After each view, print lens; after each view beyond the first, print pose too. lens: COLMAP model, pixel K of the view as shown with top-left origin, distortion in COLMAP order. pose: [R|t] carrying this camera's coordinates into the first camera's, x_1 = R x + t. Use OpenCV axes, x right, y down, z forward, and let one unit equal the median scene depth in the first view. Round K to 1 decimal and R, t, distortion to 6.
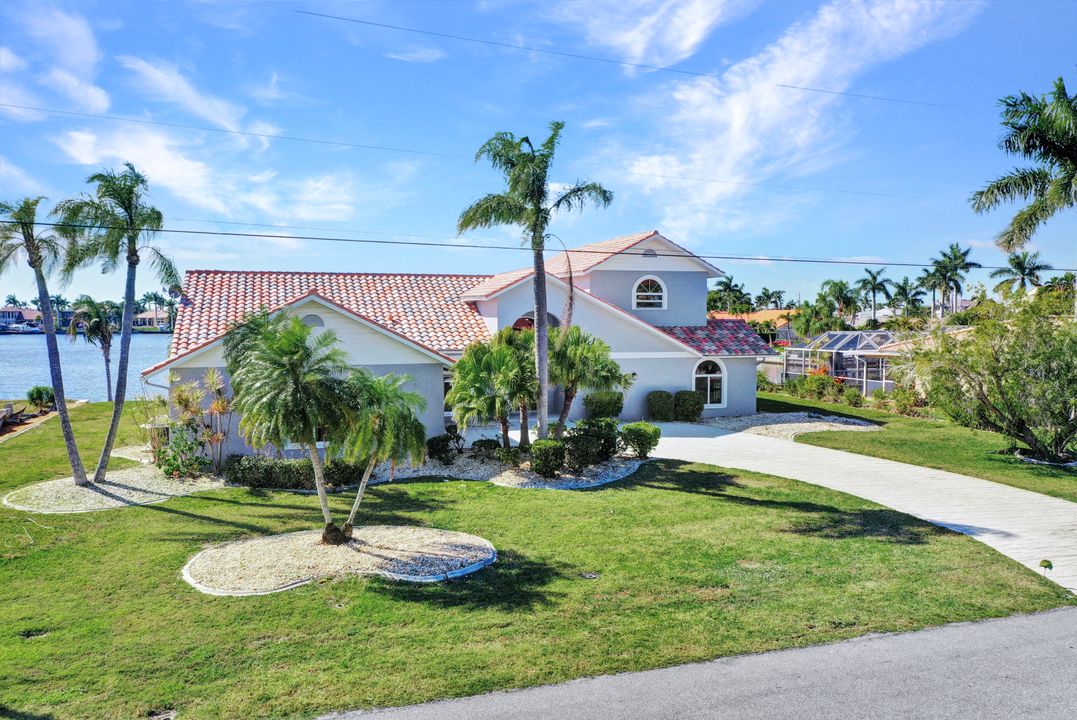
lens RADIAL K [[851.3, 0, 538.5], [0, 851.3, 360.0], [0, 0, 1]] dist [0.002056, -0.004089]
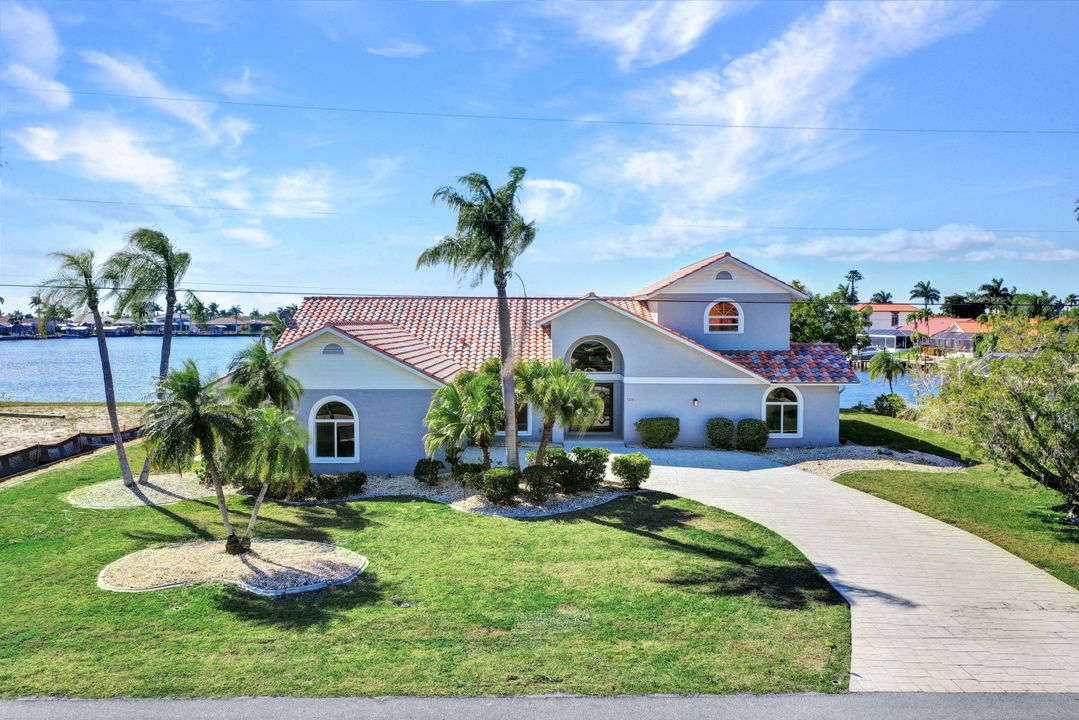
lens RADIAL K [[849.9, 0, 539.5], [0, 849.9, 360.0], [0, 0, 1]] dist [0.003196, -0.003697]
pose [[0.951064, 0.015860, -0.308585, 0.376650], [-0.016972, 0.999856, -0.000918, -0.039518], [0.308526, 0.006110, 0.951196, 0.019695]]
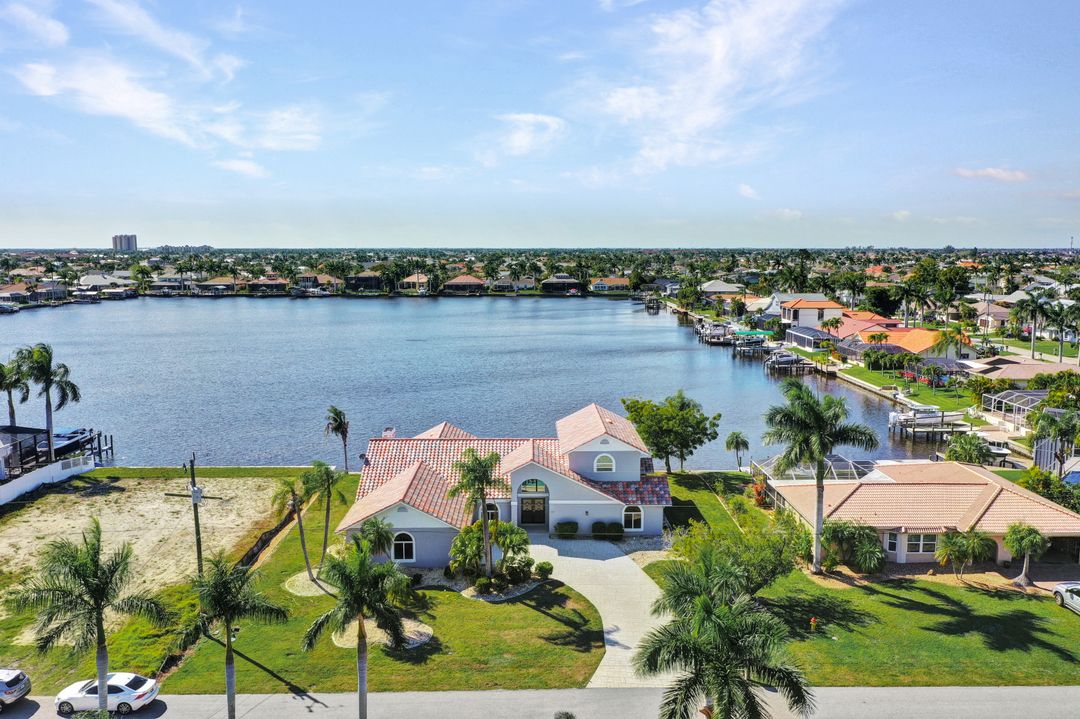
lens RADIAL K [[850.7, 0, 540.0], [0, 850.7, 359.5], [0, 0, 1]] dist [0.003196, -0.003697]
pose [[0.956917, 0.039240, -0.287698, 0.829266], [-0.015345, 0.996276, 0.084848, -0.729057], [0.289956, -0.076778, 0.953955, -1.196823]]
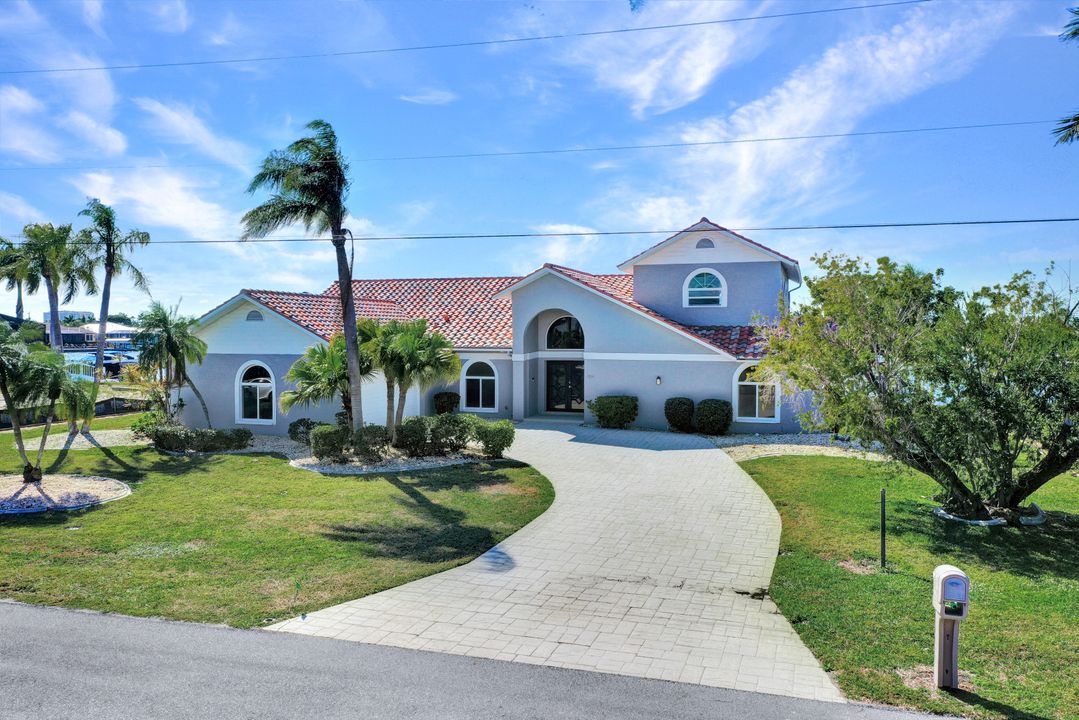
lens RADIAL K [[849.9, 0, 539.5], [0, 849.9, 360.0], [0, 0, 1]] dist [0.003196, -0.003697]
pose [[0.812148, 0.019948, -0.583110, 0.829236], [-0.031465, 0.999458, -0.009633, 0.015689], [0.582602, 0.026171, 0.812336, 0.301569]]
